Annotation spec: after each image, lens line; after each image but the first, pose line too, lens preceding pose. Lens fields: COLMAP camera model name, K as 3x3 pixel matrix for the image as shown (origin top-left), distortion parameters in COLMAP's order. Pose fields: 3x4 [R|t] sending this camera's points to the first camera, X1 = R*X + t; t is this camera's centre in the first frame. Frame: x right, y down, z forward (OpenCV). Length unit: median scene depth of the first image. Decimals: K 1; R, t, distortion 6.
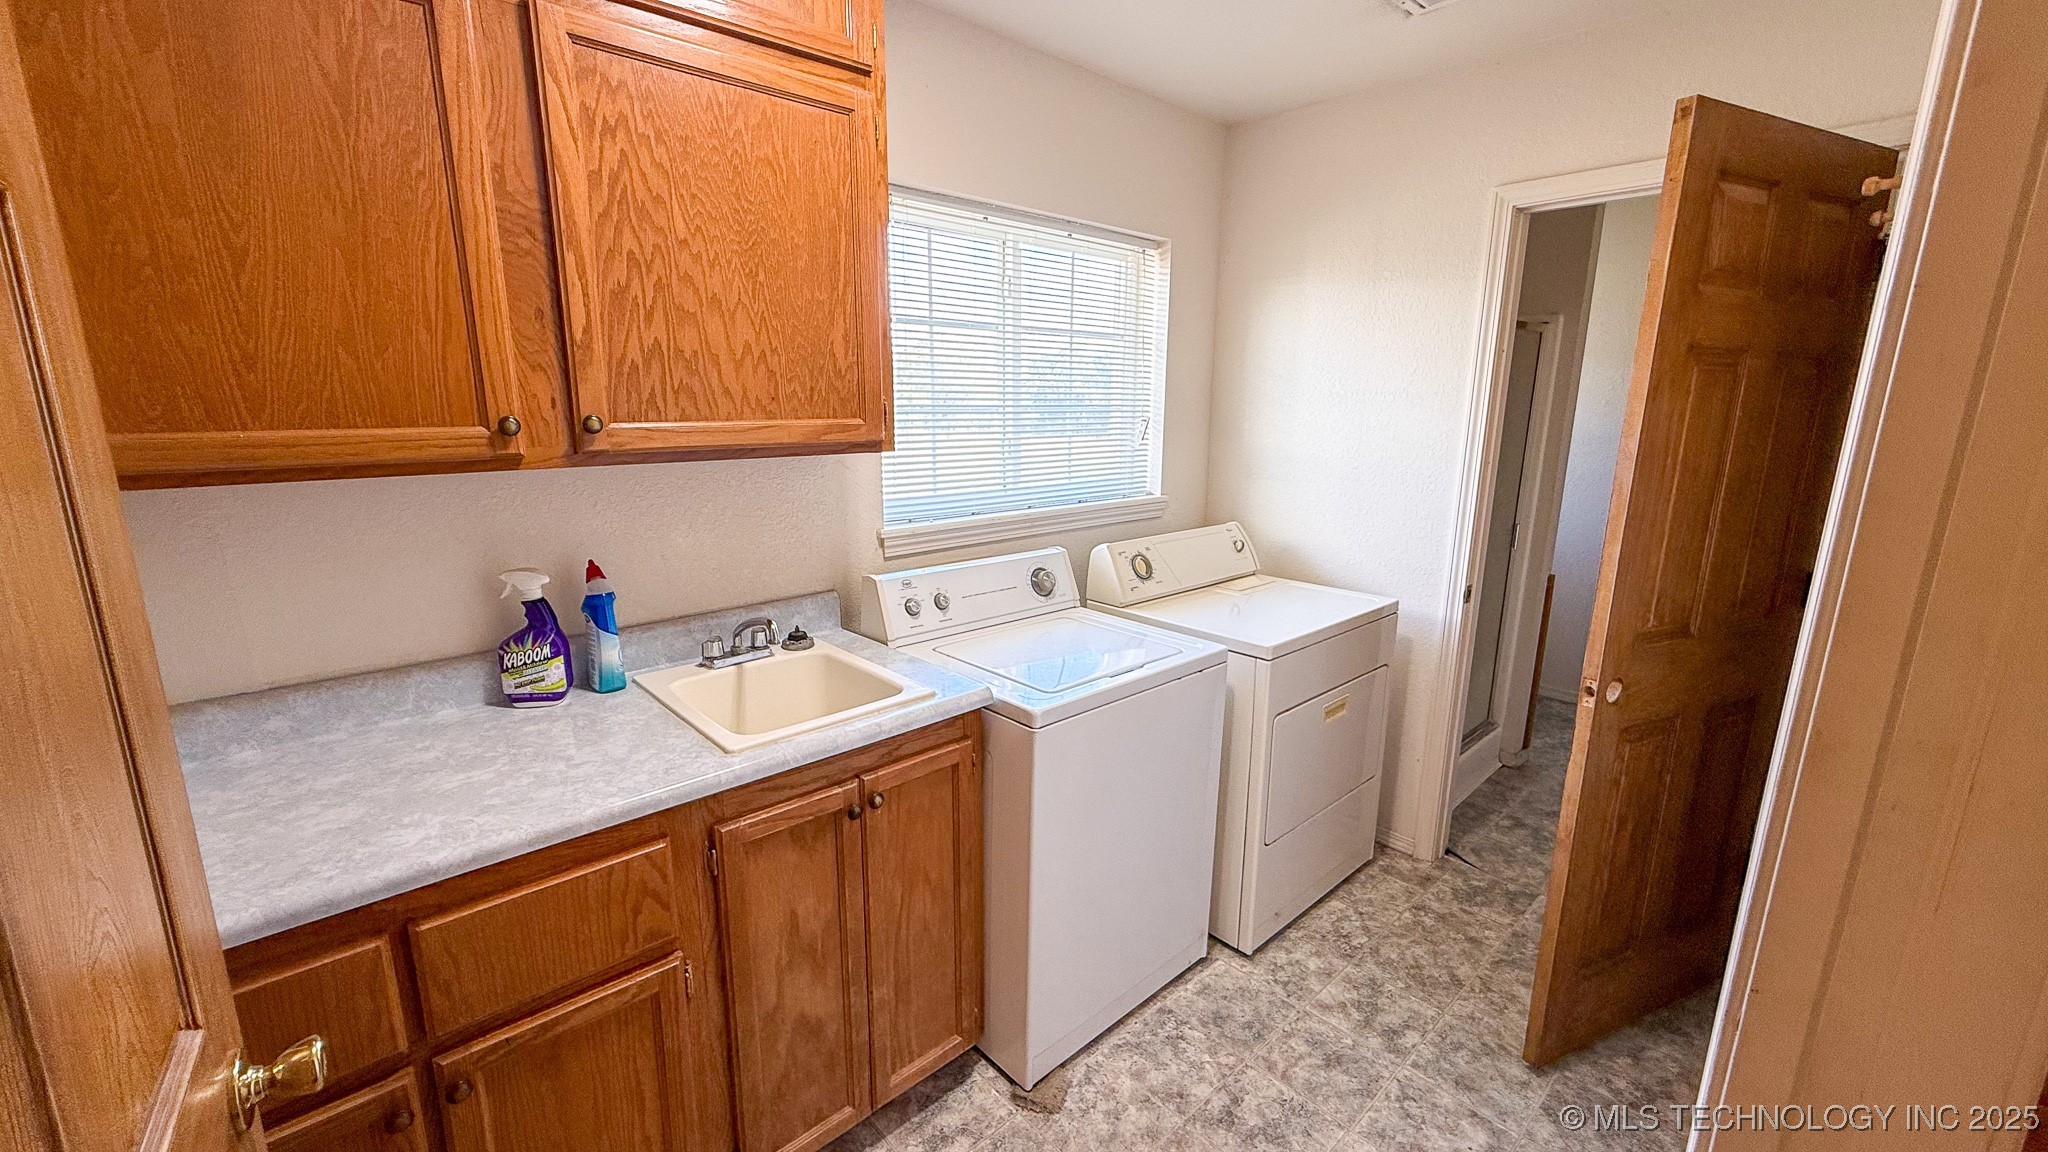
lens RADIAL K [[815.9, 0, 1016.5], [0, 815.9, 576.4], [0, 0, 1]] dist [-0.001740, 0.000560]
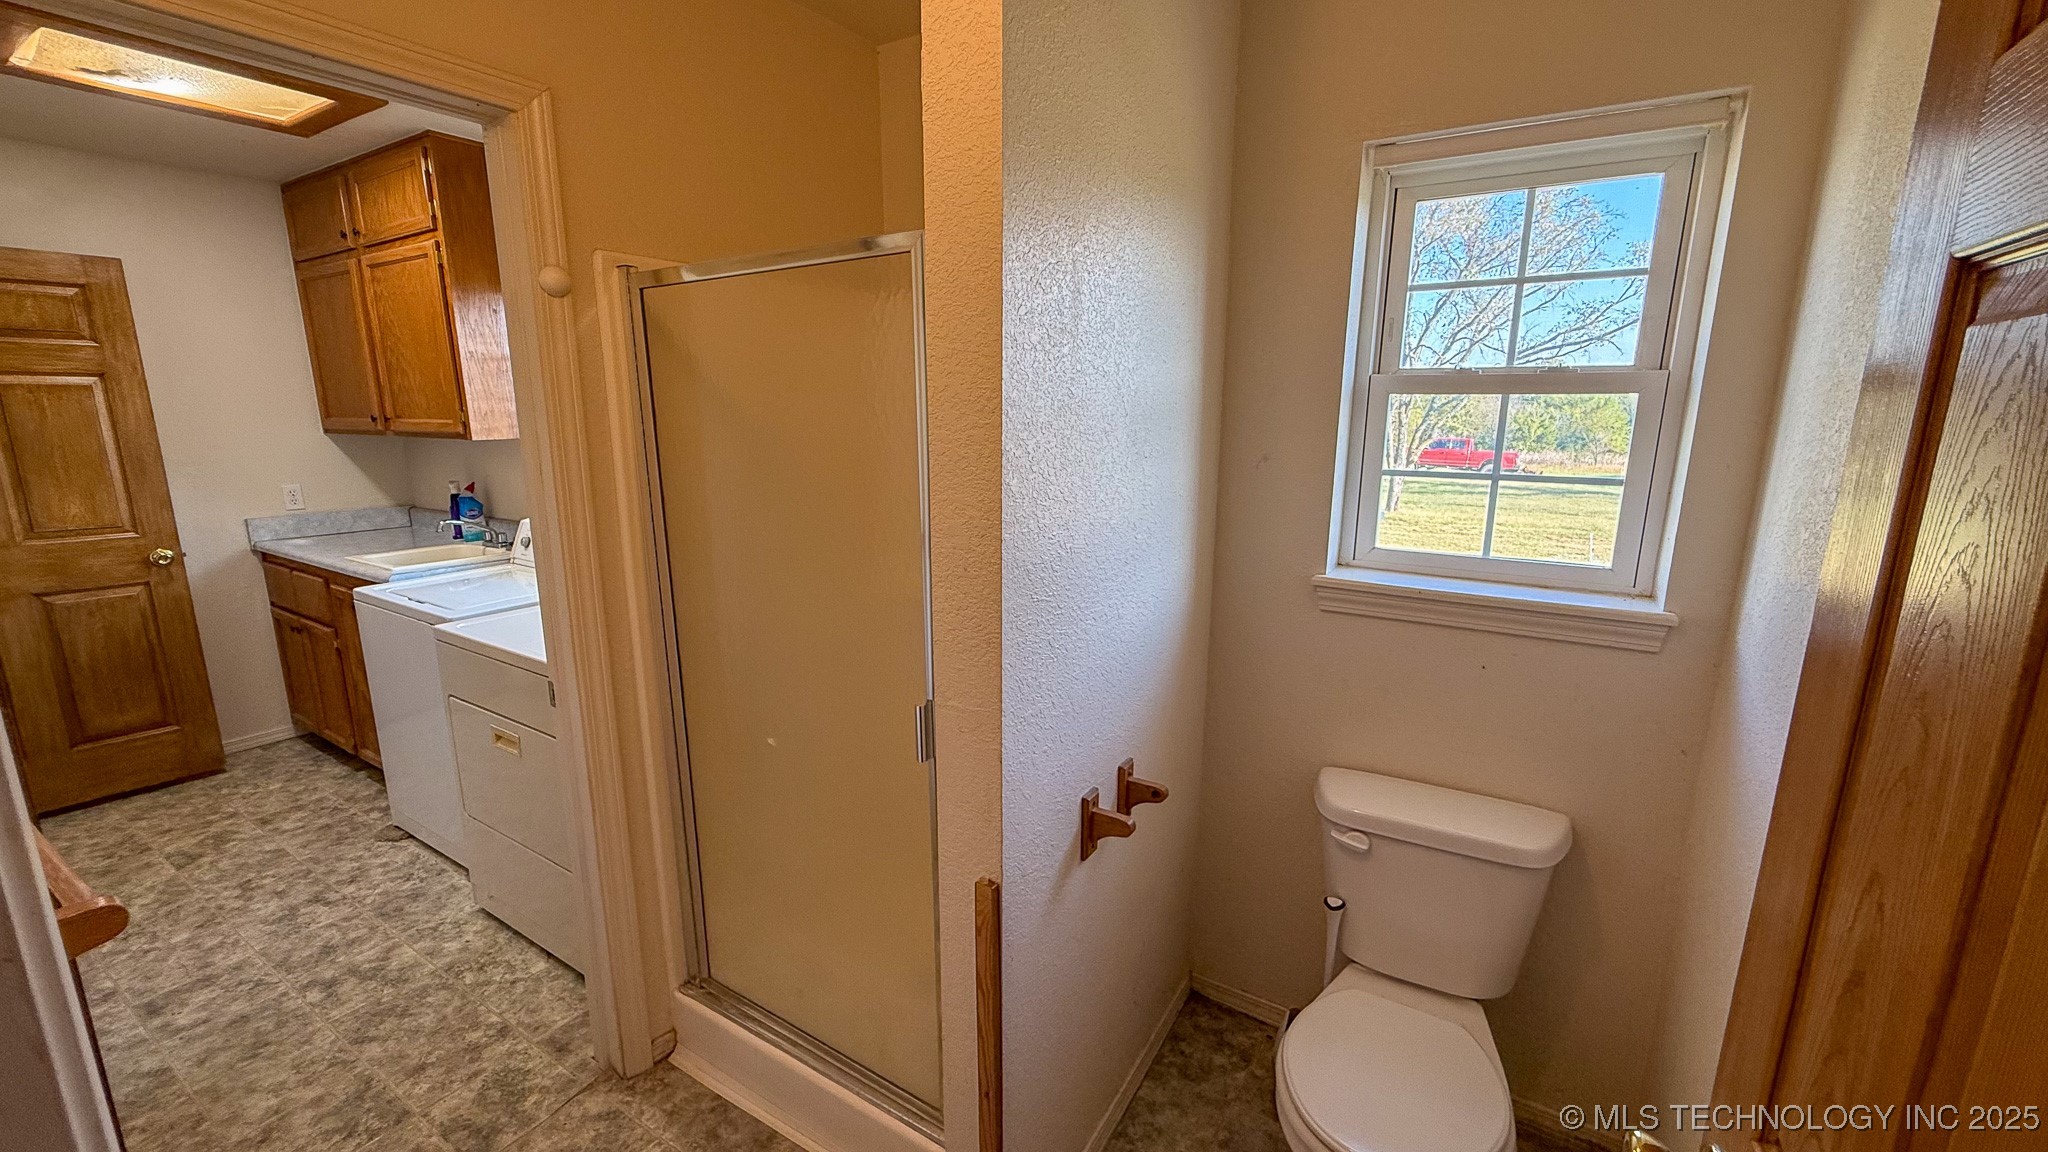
lens RADIAL K [[815.9, 0, 1023.7], [0, 815.9, 577.7], [0, 0, 1]] dist [-0.001740, 0.000560]
pose [[0.269166, 0.197209, -0.942687, 1.670246], [-0.209826, 0.967306, 0.142448, -0.330459], [0.939959, 0.159459, 0.301745, 1.486906]]
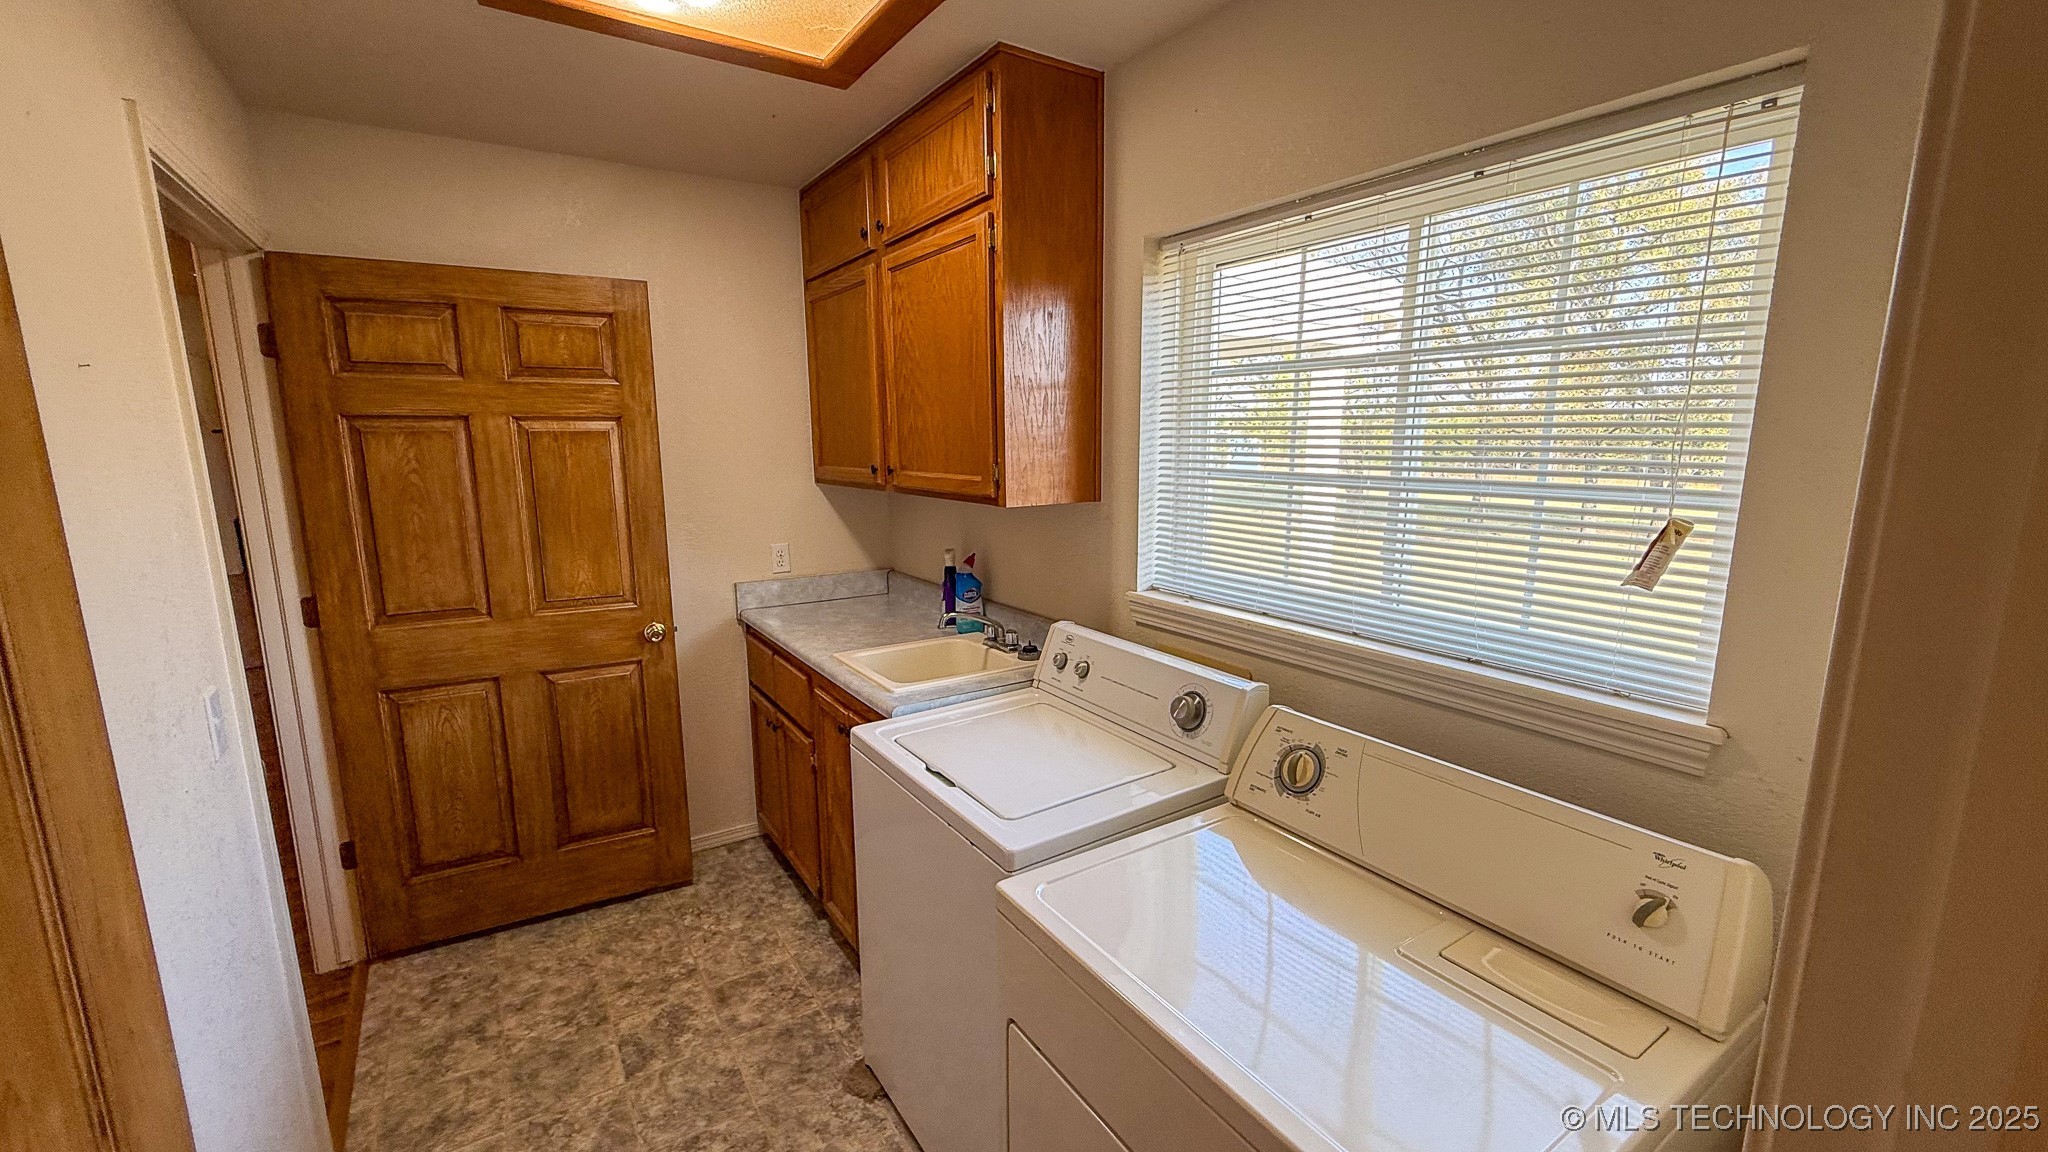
lens RADIAL K [[815.9, 0, 1027.3], [0, 815.9, 578.5], [0, 0, 1]] dist [-0.001740, 0.000560]
pose [[-0.143912, 0.170189, -0.974846, 0.897060], [-0.209630, 0.957501, 0.198108, -0.267277], [0.967132, 0.232867, -0.102120, 1.078331]]
